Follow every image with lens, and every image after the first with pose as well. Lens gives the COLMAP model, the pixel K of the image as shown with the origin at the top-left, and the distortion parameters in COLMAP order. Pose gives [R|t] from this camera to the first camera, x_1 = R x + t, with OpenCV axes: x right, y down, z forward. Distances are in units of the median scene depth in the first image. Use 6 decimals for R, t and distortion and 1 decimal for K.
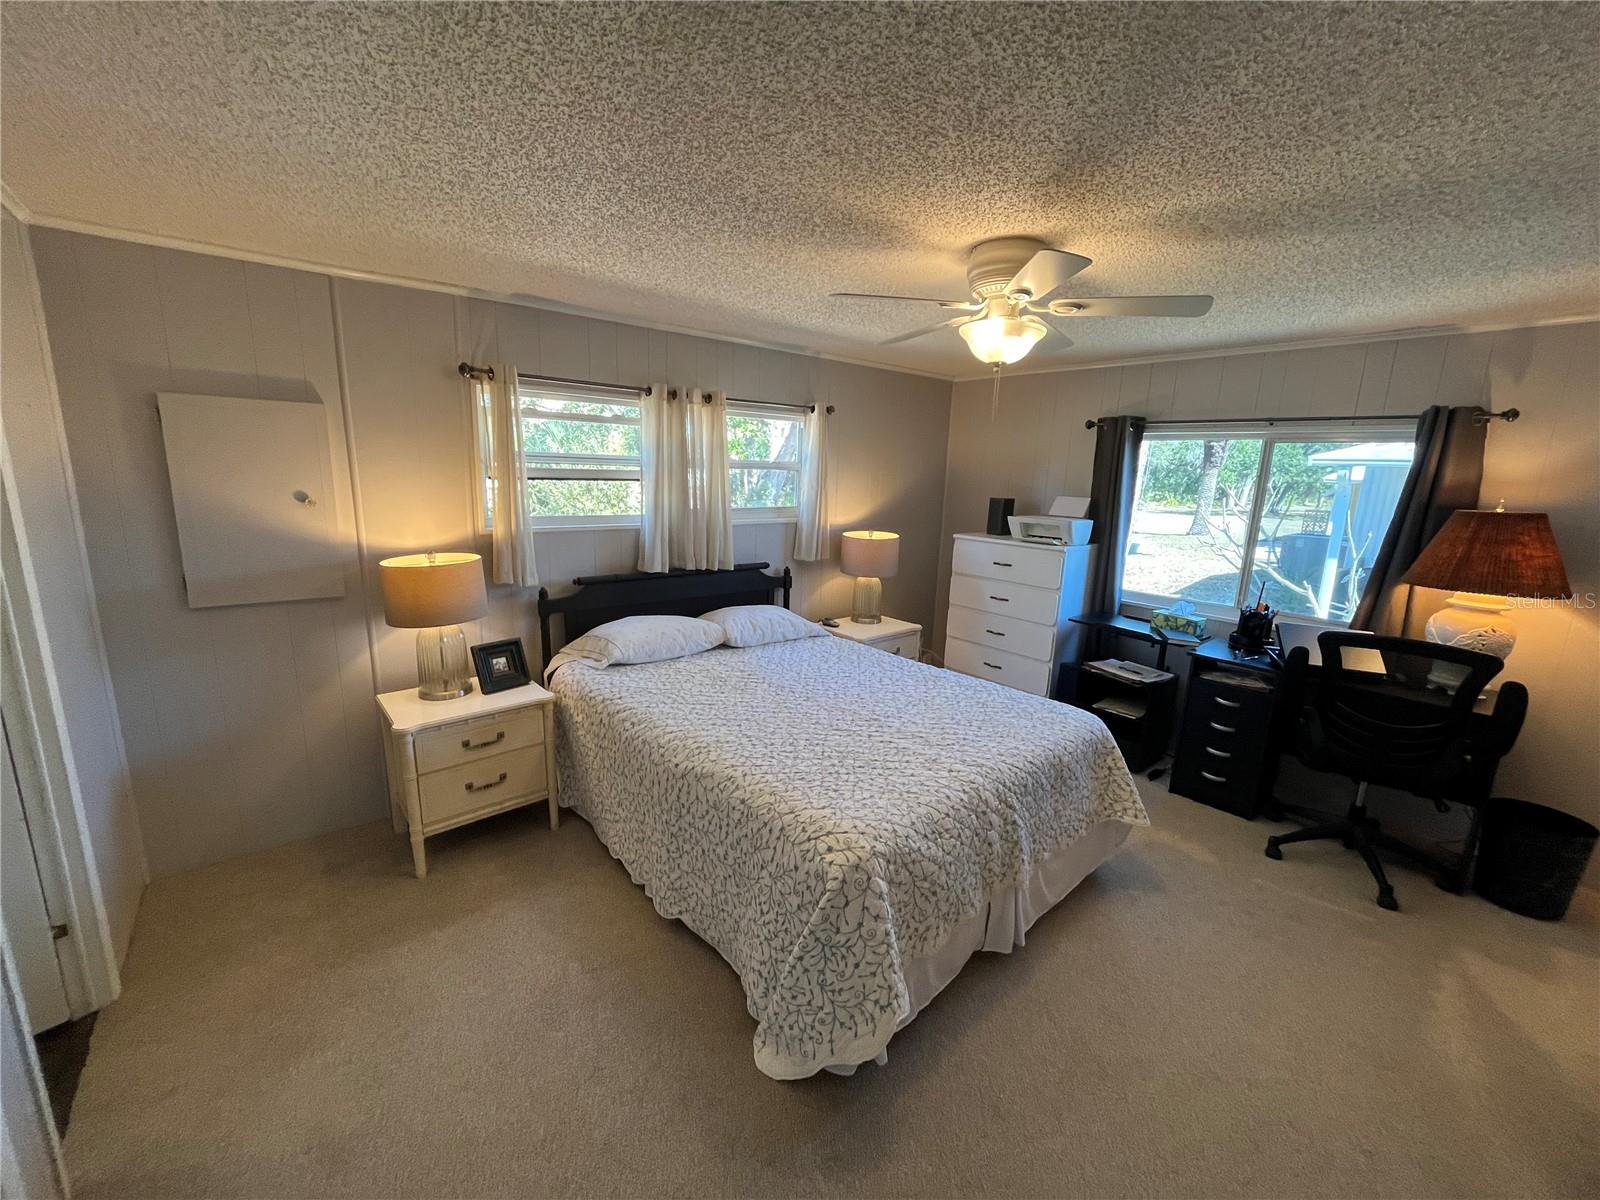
lens RADIAL K [[645.7, 0, 793.8], [0, 645.7, 594.8], [0, 0, 1]] dist [0.000155, 0.000011]
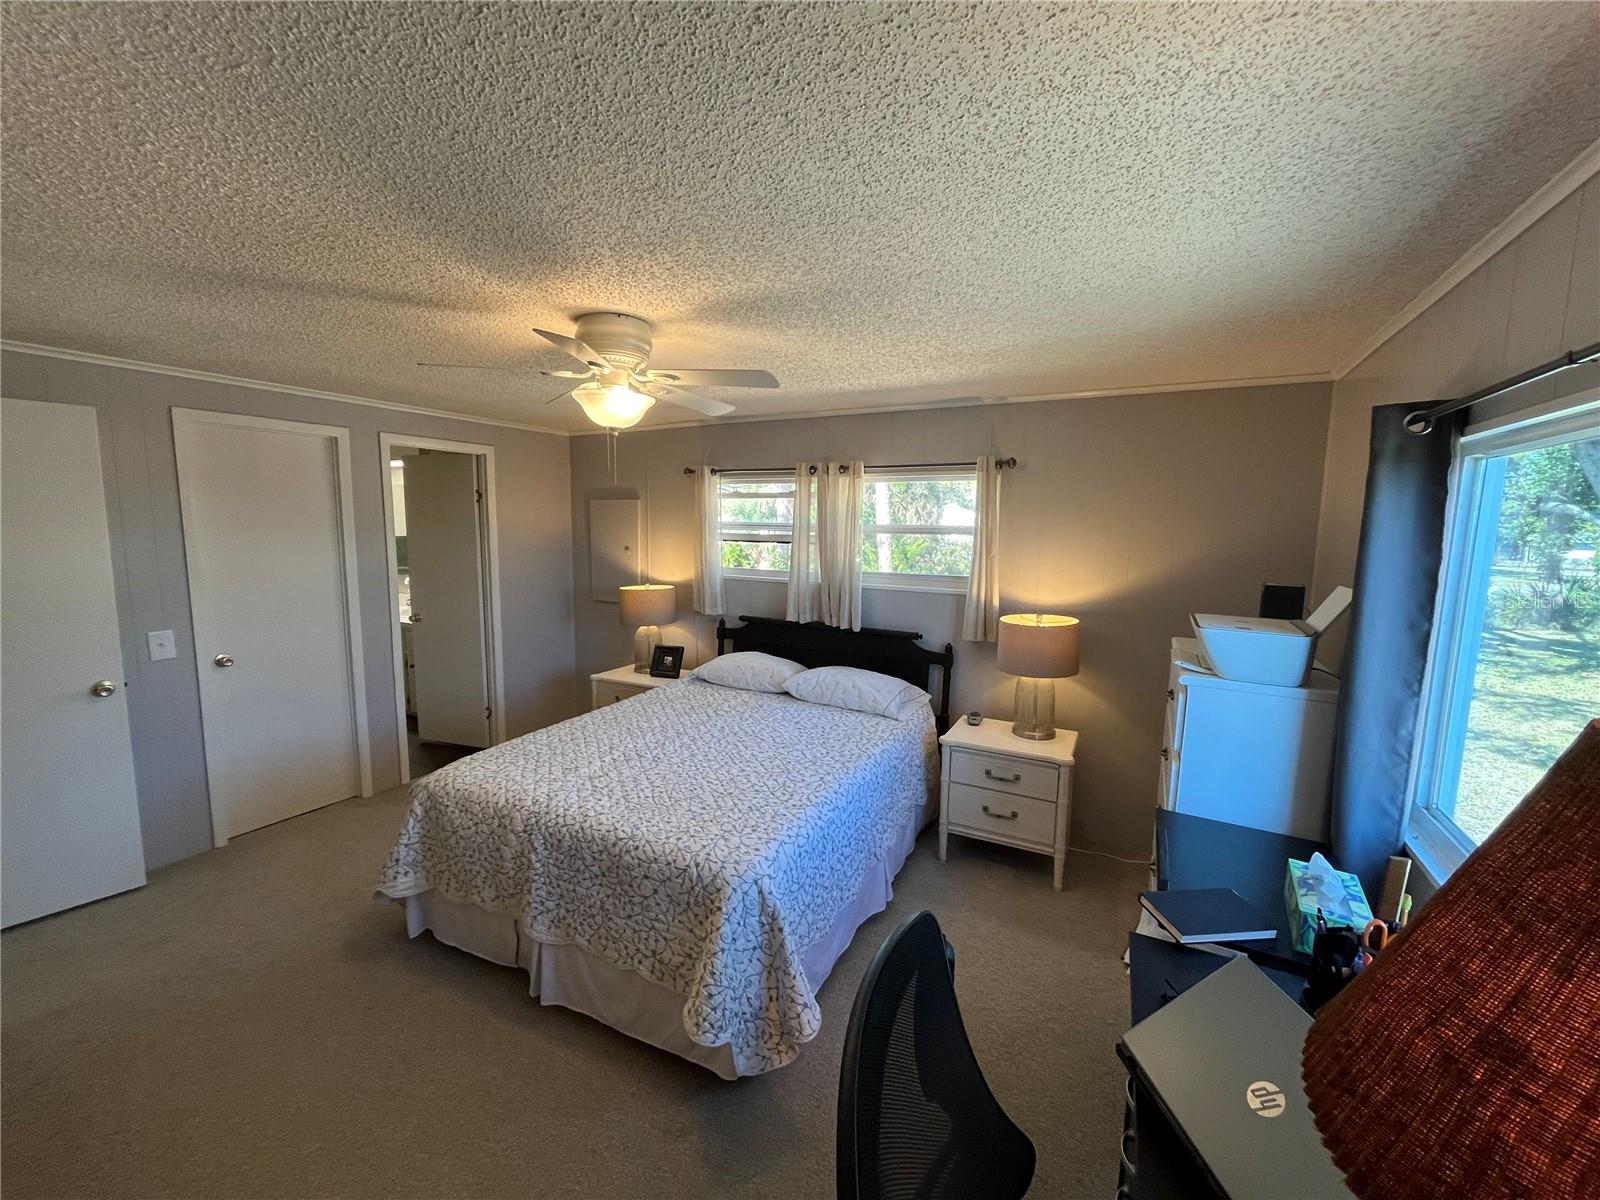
lens RADIAL K [[645.7, 0, 789.8], [0, 645.7, 596.0], [0, 0, 1]] dist [0.000155, 0.000011]
pose [[0.360636, 0.082296, -0.929069, 0.898606], [-0.181156, 0.983311, 0.016781, -0.102210], [0.914945, 0.162255, 0.369526, 0.583847]]
